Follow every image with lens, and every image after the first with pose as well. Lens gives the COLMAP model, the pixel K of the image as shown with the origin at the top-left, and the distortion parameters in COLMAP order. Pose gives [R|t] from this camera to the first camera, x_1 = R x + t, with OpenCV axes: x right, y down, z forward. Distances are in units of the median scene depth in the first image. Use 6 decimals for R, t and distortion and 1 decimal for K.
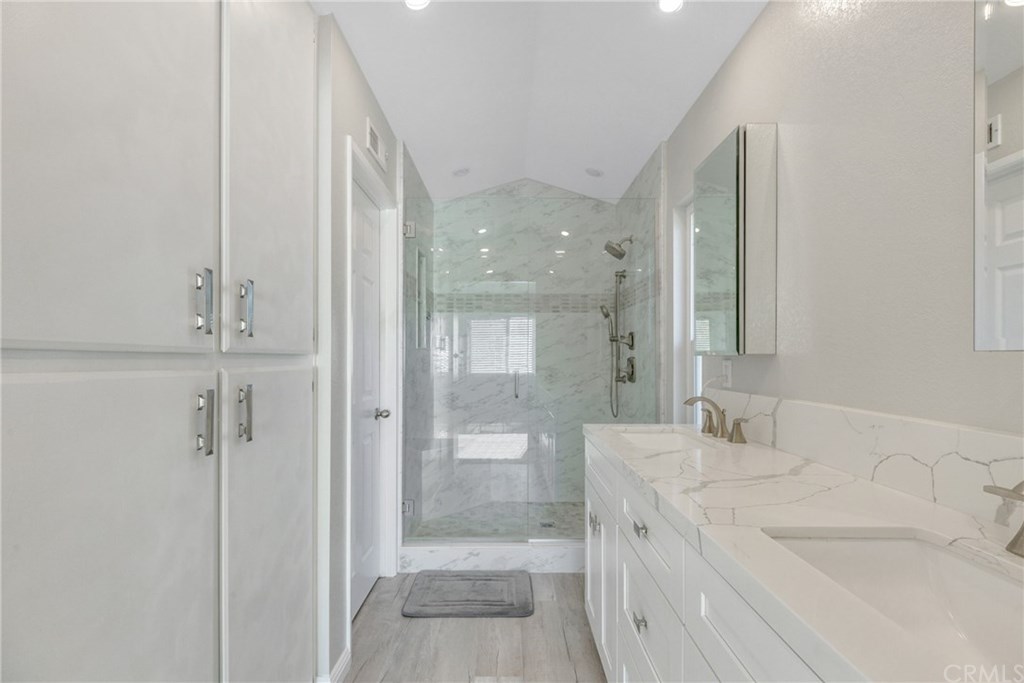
lens RADIAL K [[465.0, 0, 525.4], [0, 465.0, 355.5], [0, 0, 1]] dist [0.015064, -0.004605]
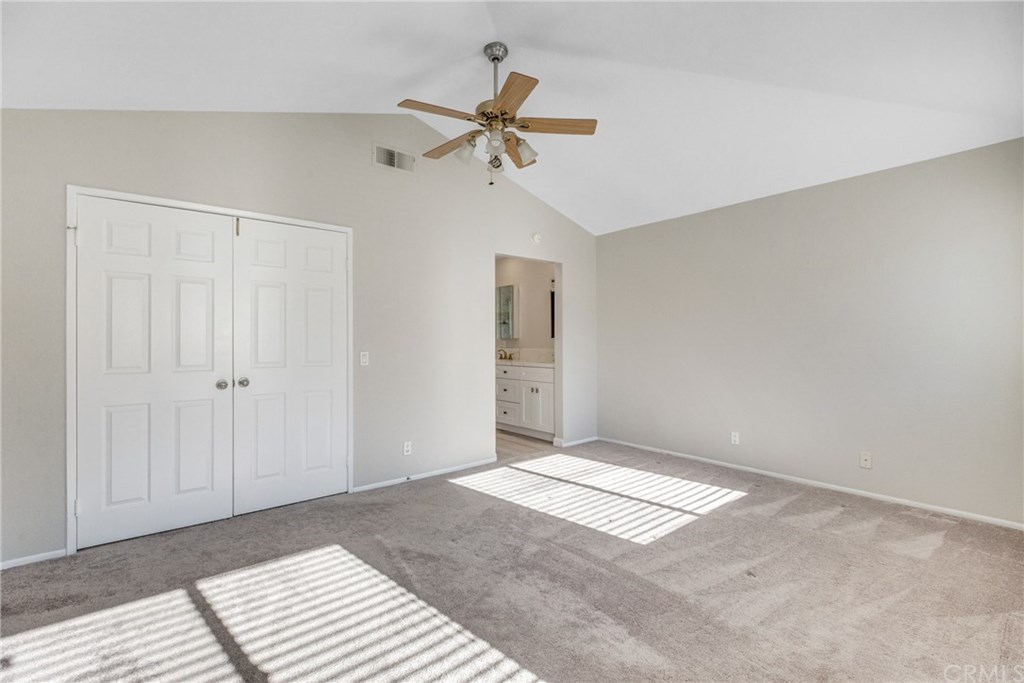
lens RADIAL K [[465.0, 0, 517.0], [0, 465.0, 343.8], [0, 0, 1]] dist [0.015064, -0.004605]
pose [[0.781043, -0.010687, 0.624386, -1.111353], [0.006924, 0.999940, 0.008453, 0.007296], [-0.624439, -0.002279, 0.781070, -1.201318]]
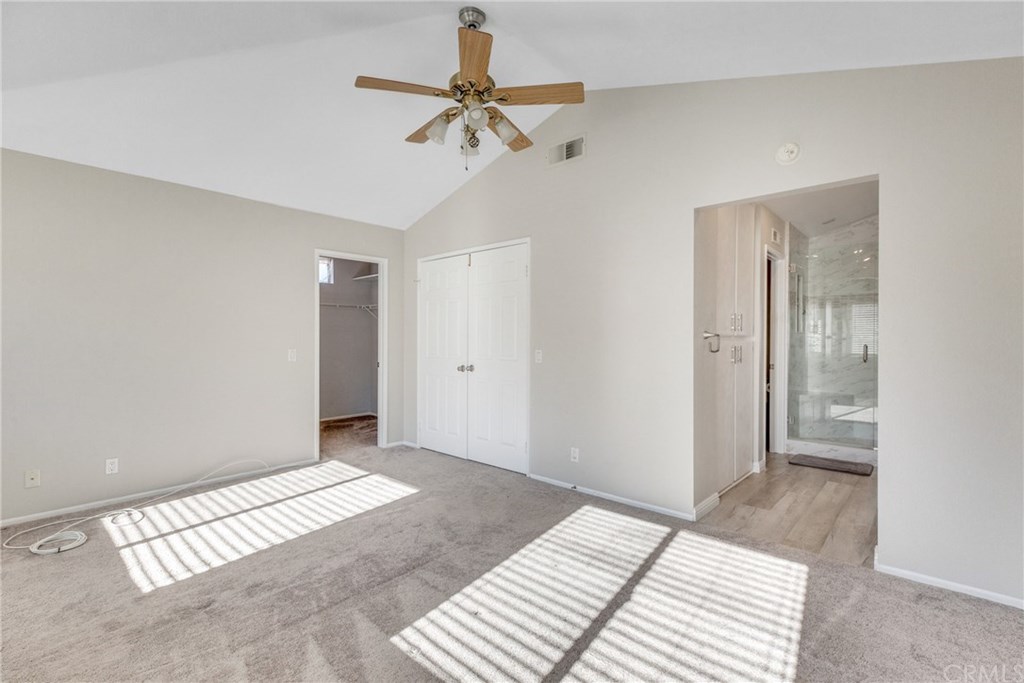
lens RADIAL K [[465.0, 0, 506.1], [0, 465.0, 343.2], [0, 0, 1]] dist [0.015064, -0.004605]
pose [[0.717700, 0.006389, -0.696323, 0.199802], [0.001373, 0.999943, 0.010590, 0.002943], [0.696351, -0.008557, 0.717651, -0.985283]]
